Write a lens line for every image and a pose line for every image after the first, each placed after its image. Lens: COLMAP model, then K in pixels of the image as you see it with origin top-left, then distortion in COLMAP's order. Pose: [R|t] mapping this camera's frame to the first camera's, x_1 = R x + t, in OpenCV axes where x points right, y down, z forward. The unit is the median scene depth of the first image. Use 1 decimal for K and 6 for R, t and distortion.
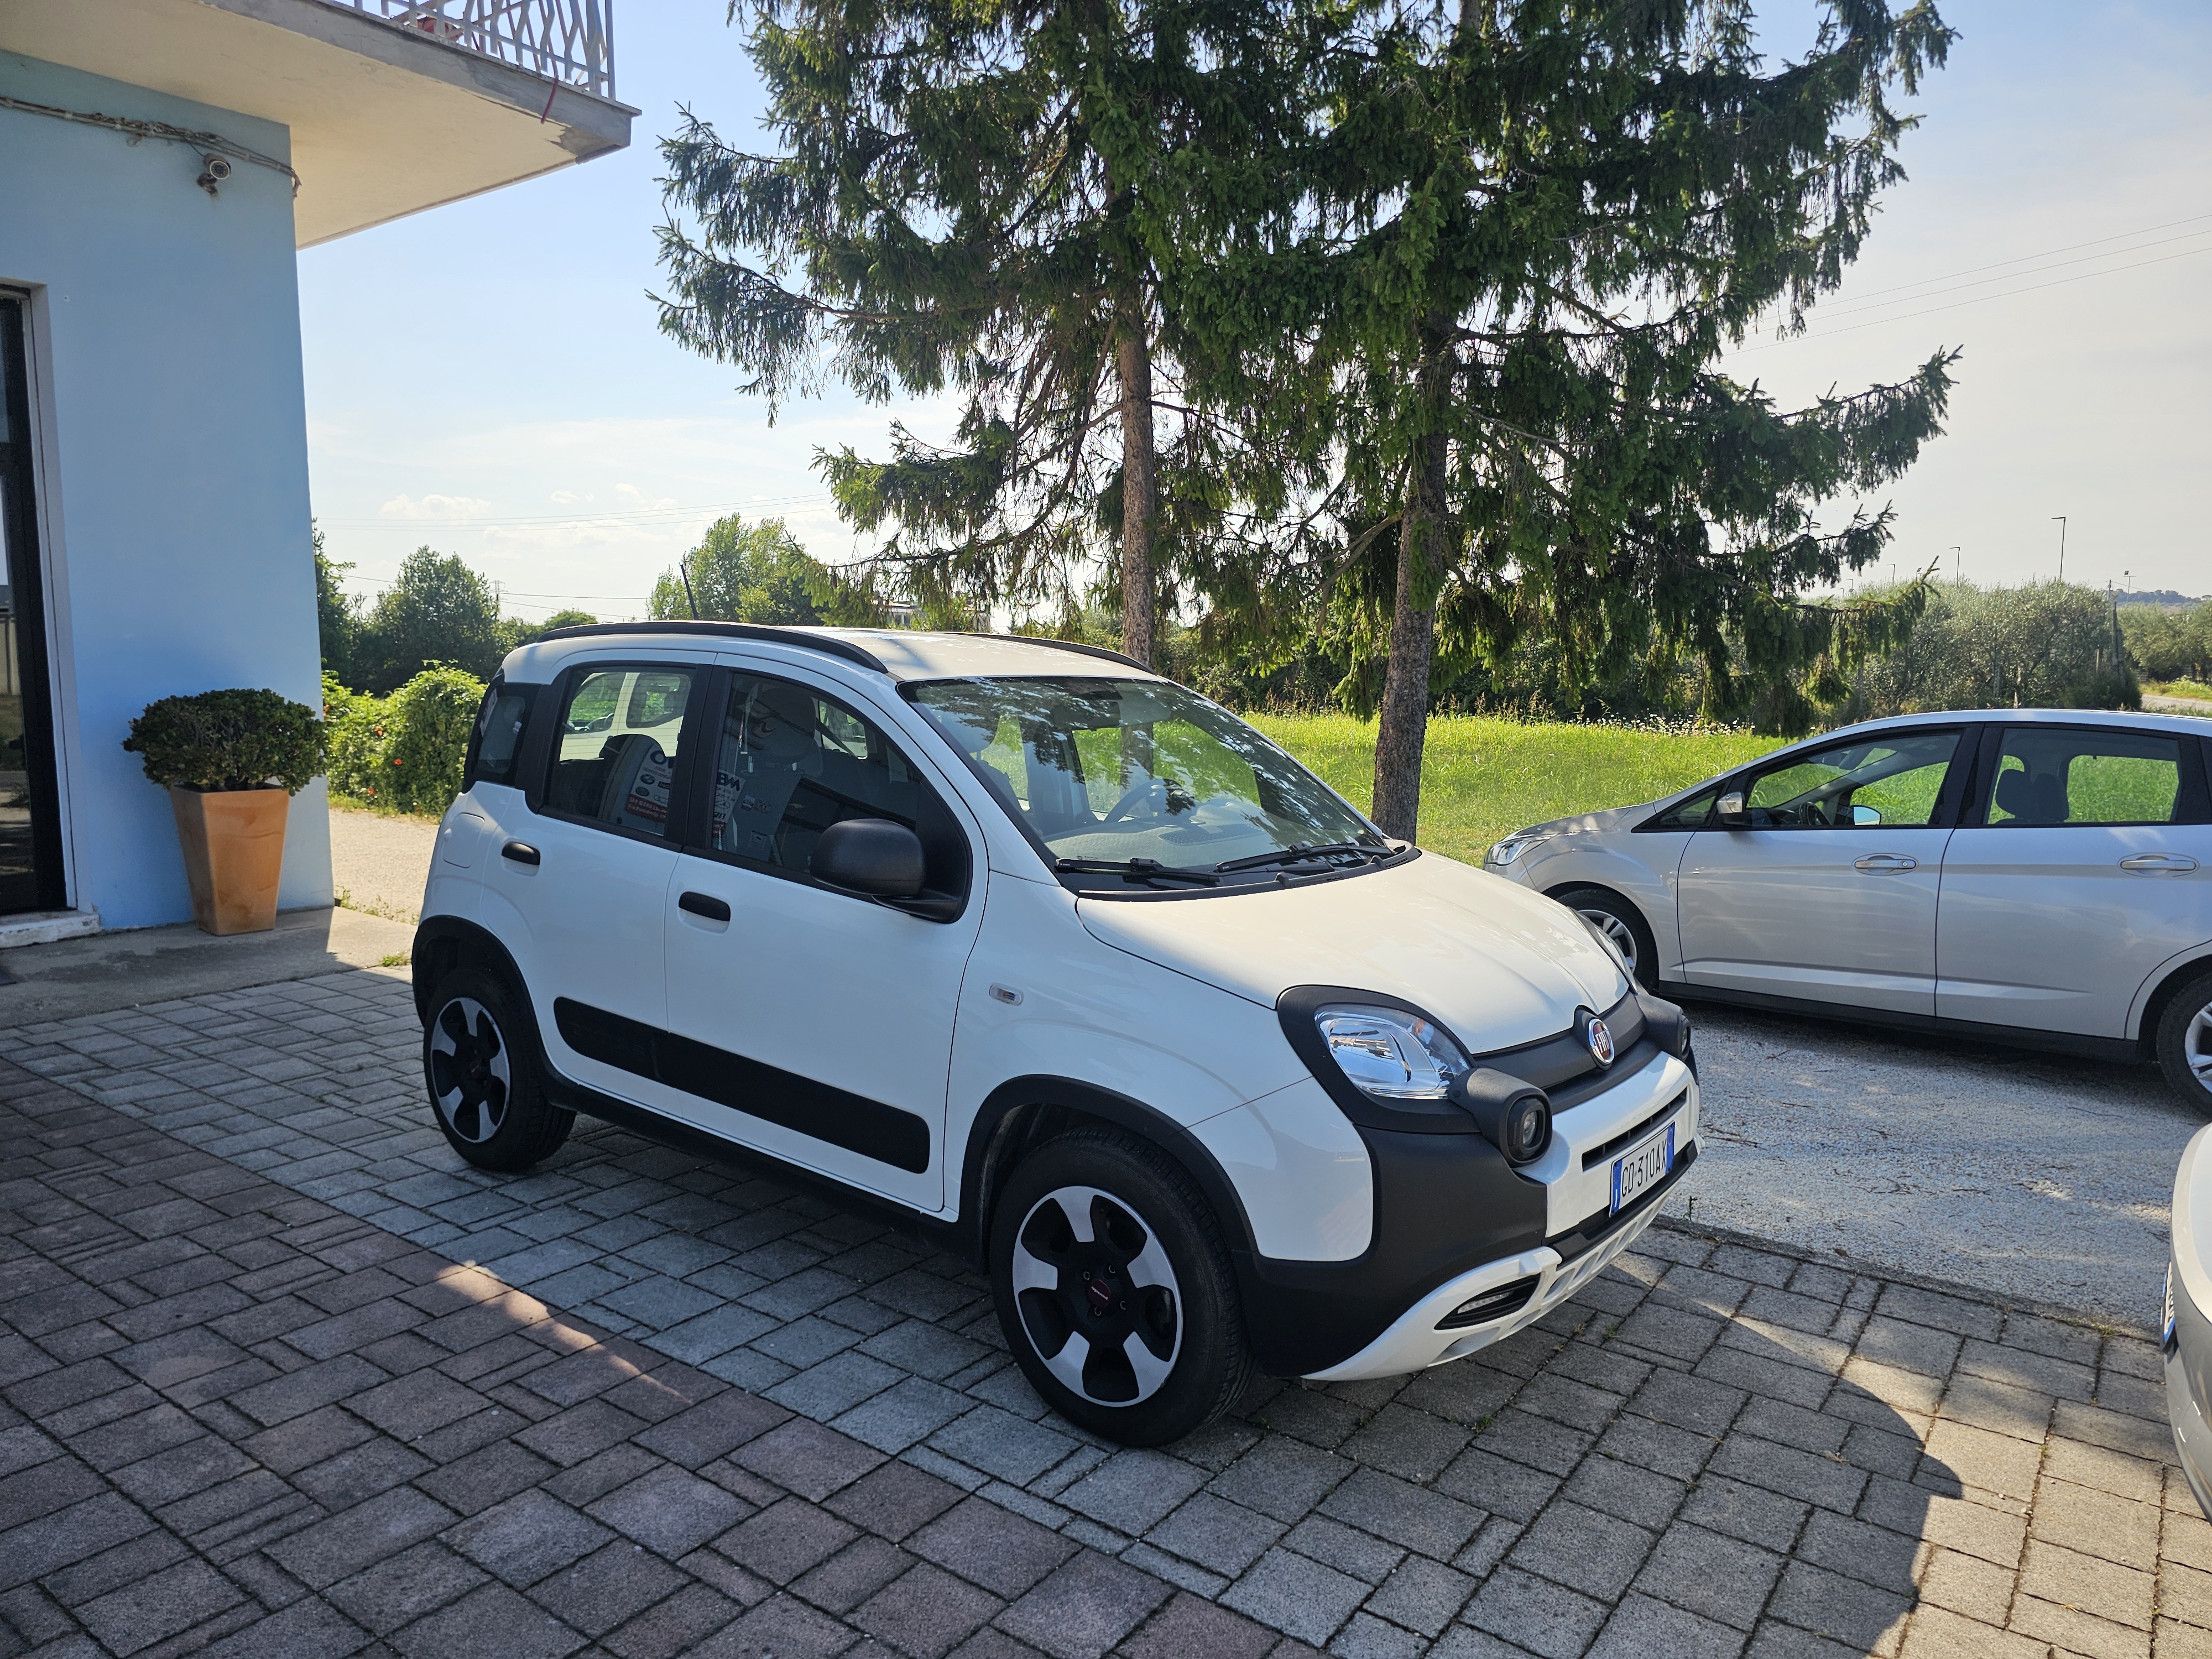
lens RADIAL K [[1483.2, 0, 1127.1], [0, 1483.2, 819.6], [0, 0, 1]] dist [0.061075, -0.062776]
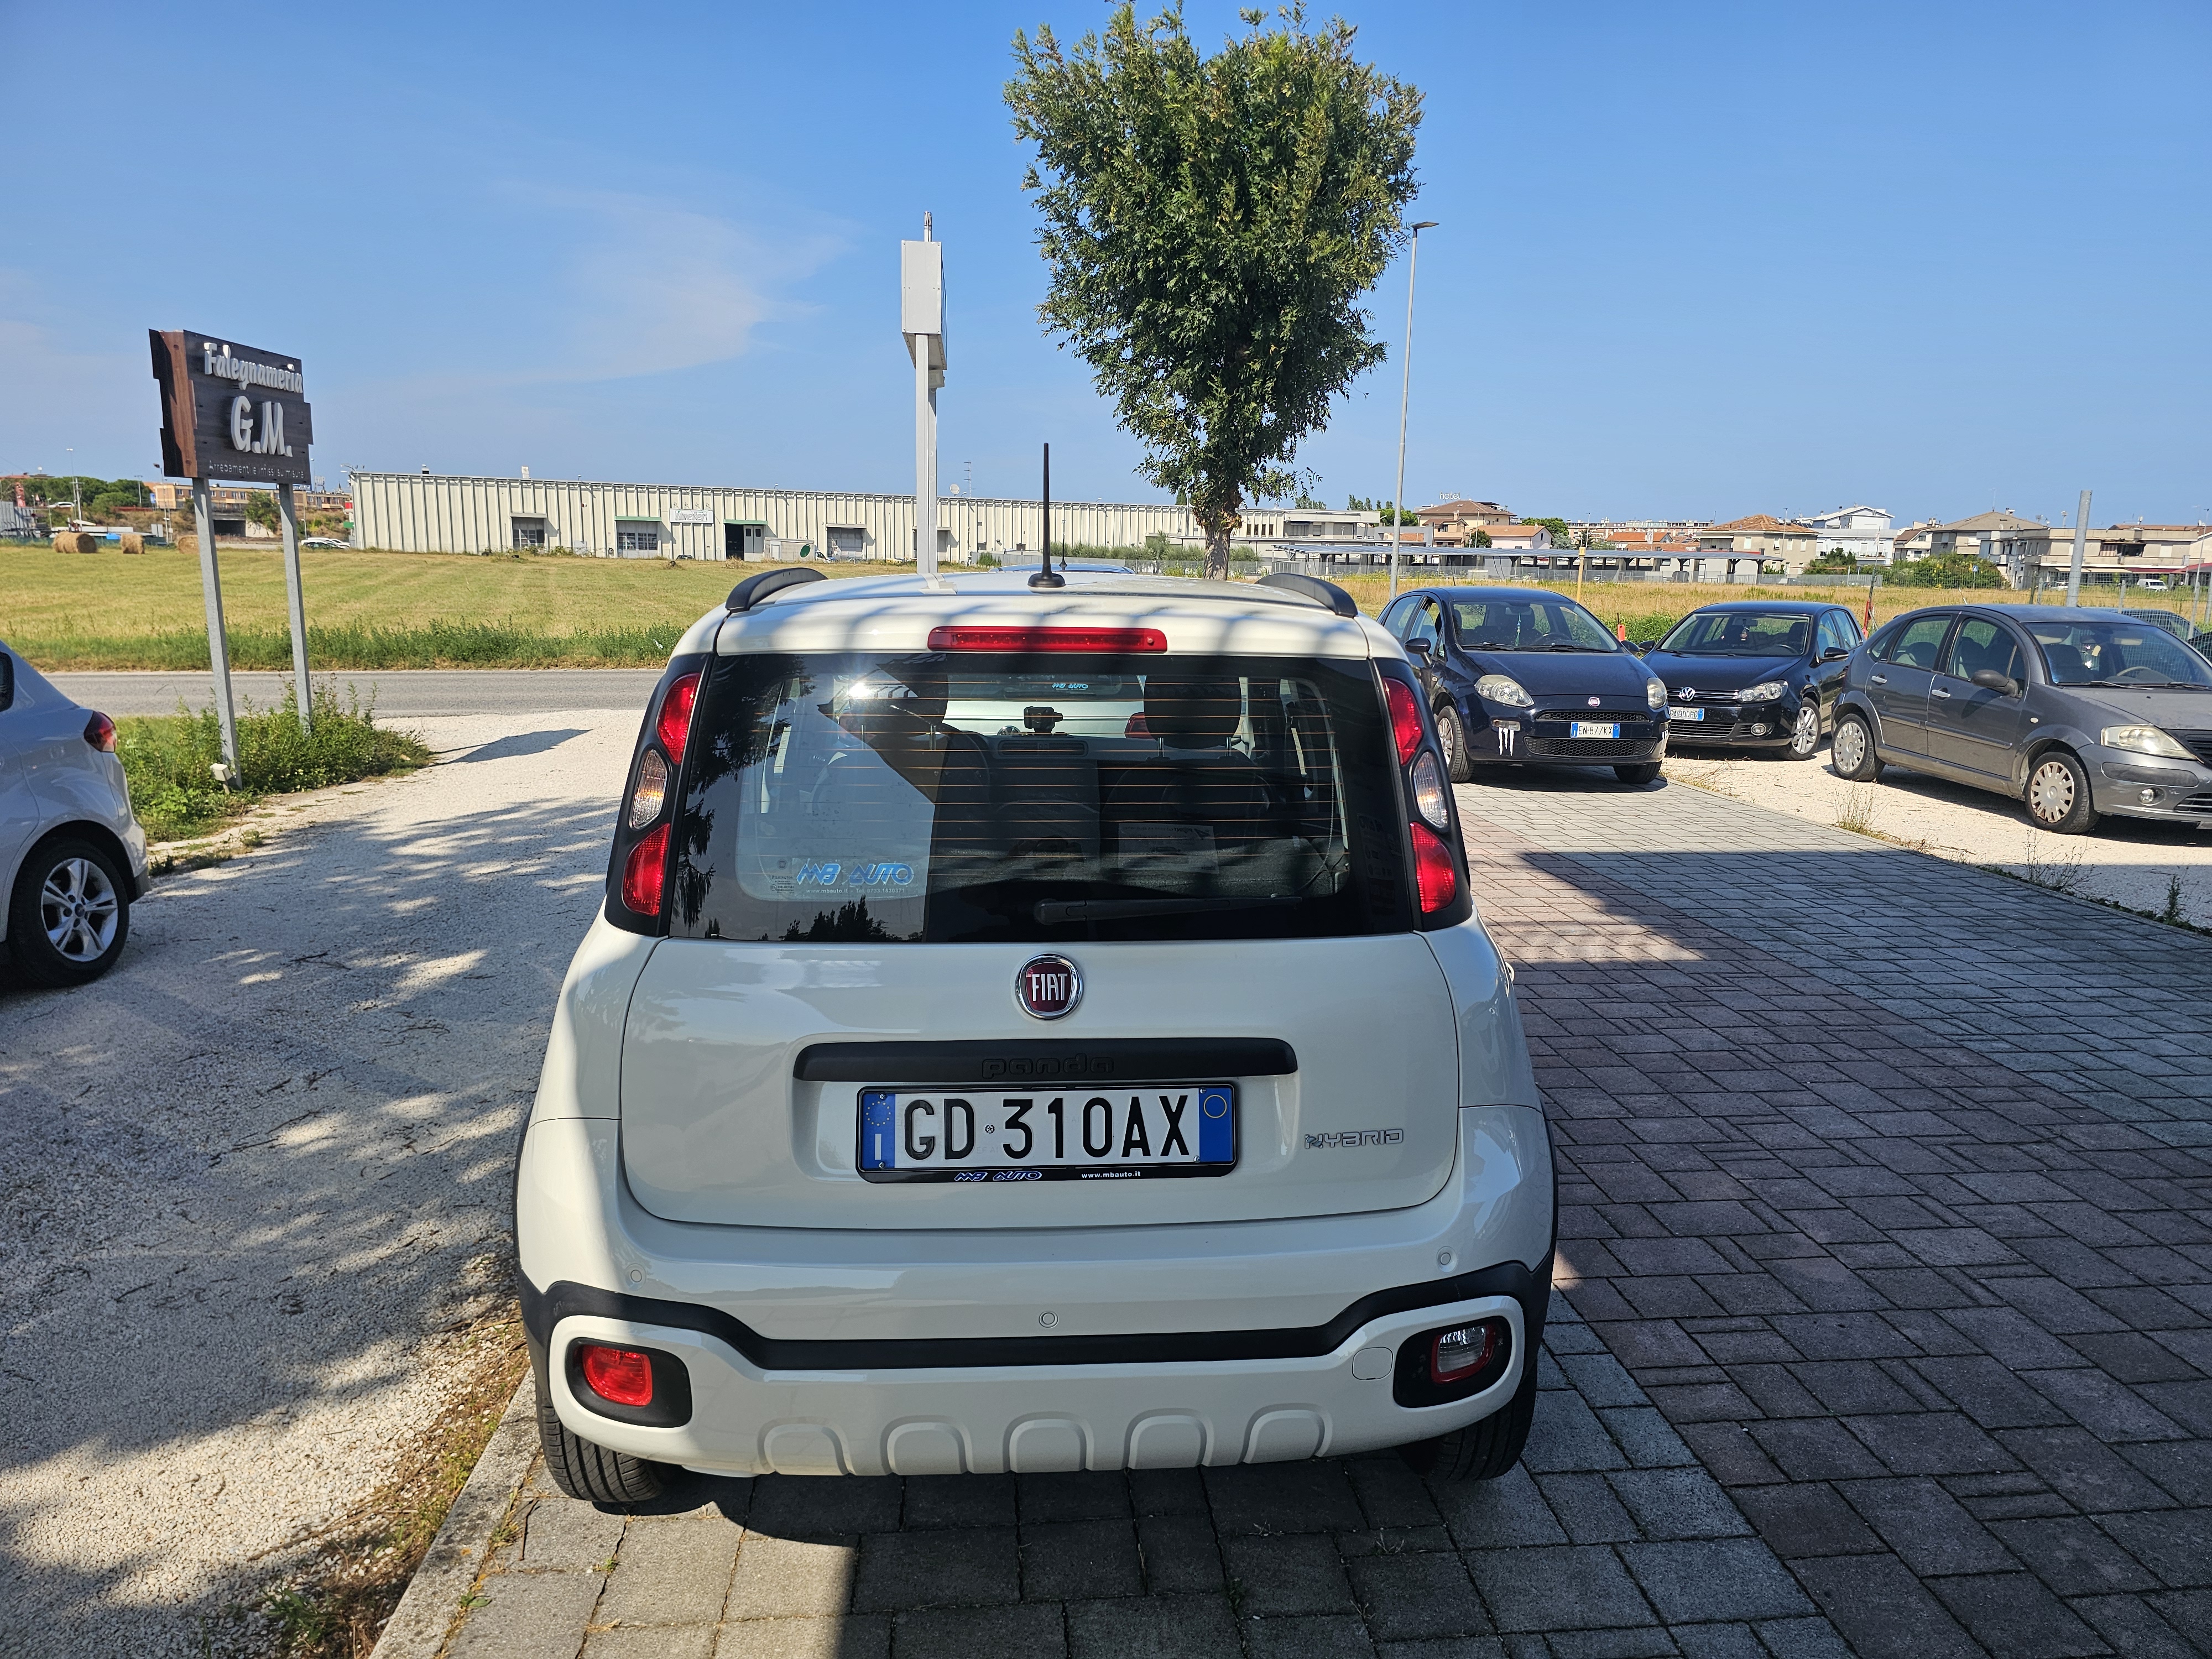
lens RADIAL K [[1483.2, 0, 1127.1], [0, 1483.2, 819.6], [0, 0, 1]] dist [0.061075, -0.062776]
pose [[-0.662981, -0.147740, 0.733913, -0.960082], [0.058700, 0.967057, 0.247700, -0.238319], [-0.746331, 0.207301, -0.632468, 1.833911]]
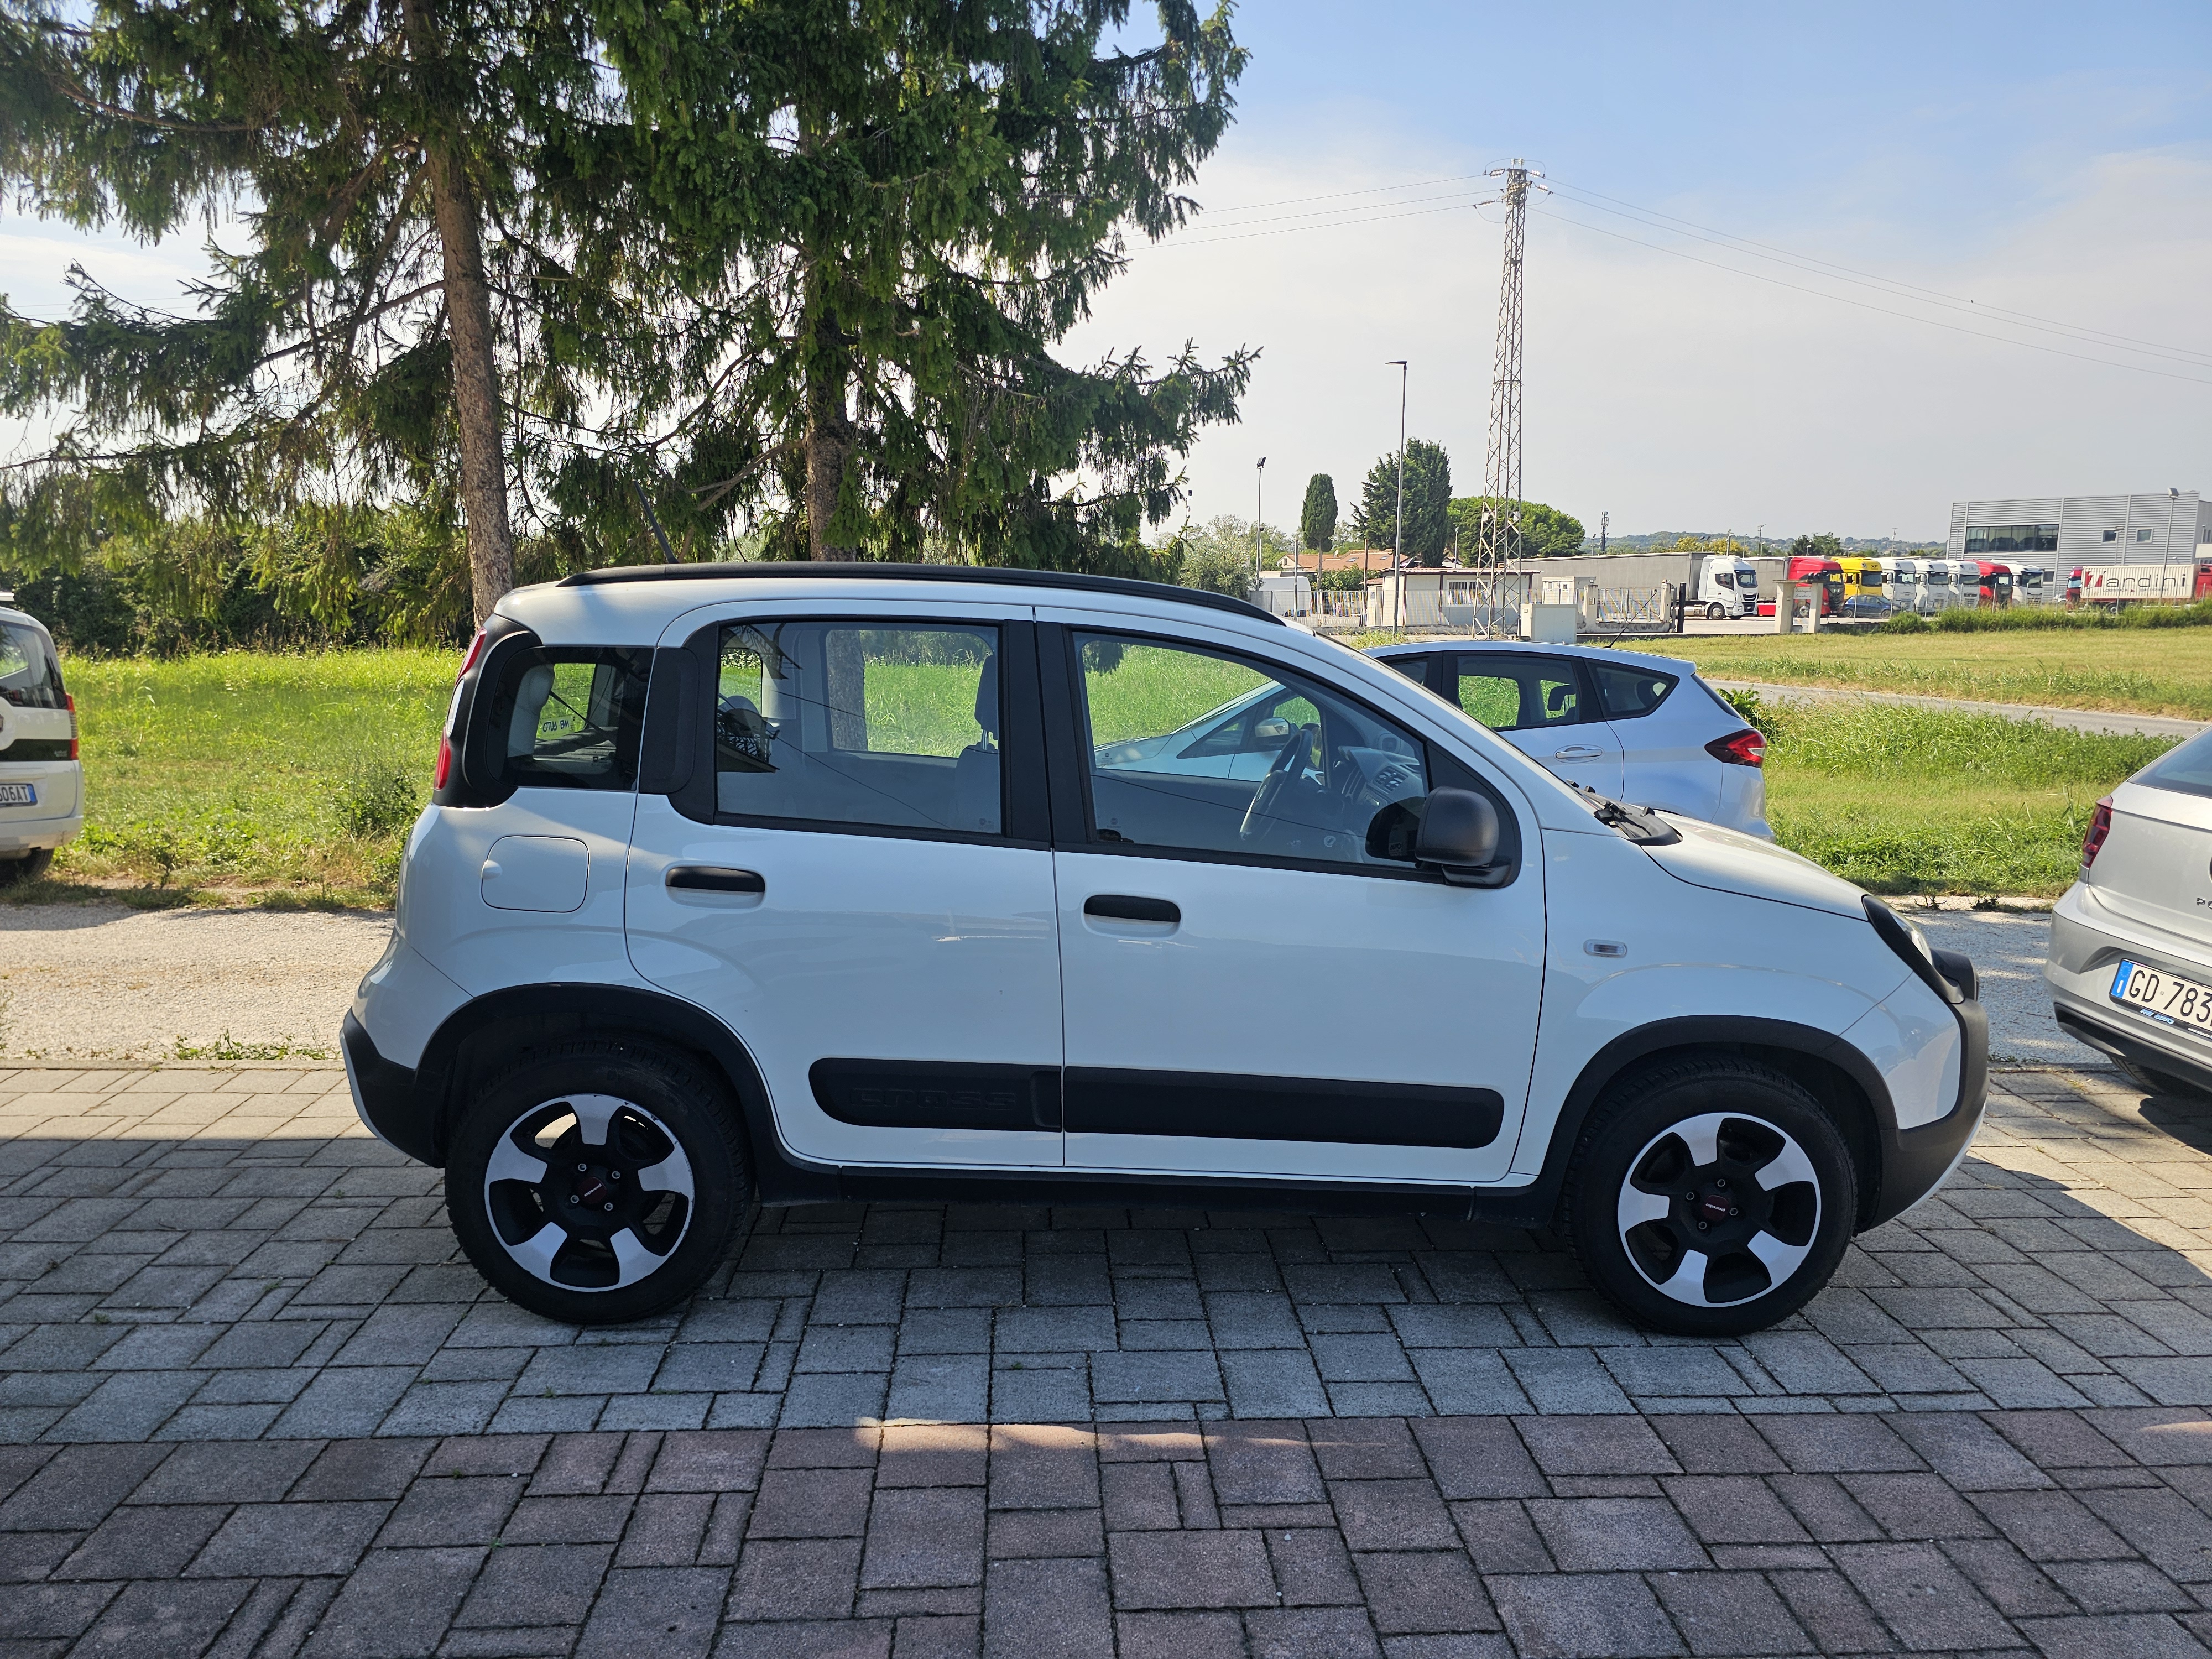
lens RADIAL K [[1477.4, 0, 1113.4], [0, 1477.4, 839.6], [0, 0, 1]] dist [0.062528, -0.062021]
pose [[0.774622, -0.102577, 0.624050, -0.834644], [0.065585, 0.994468, 0.082054, -0.051797], [-0.629015, -0.022633, 0.777064, 0.371576]]
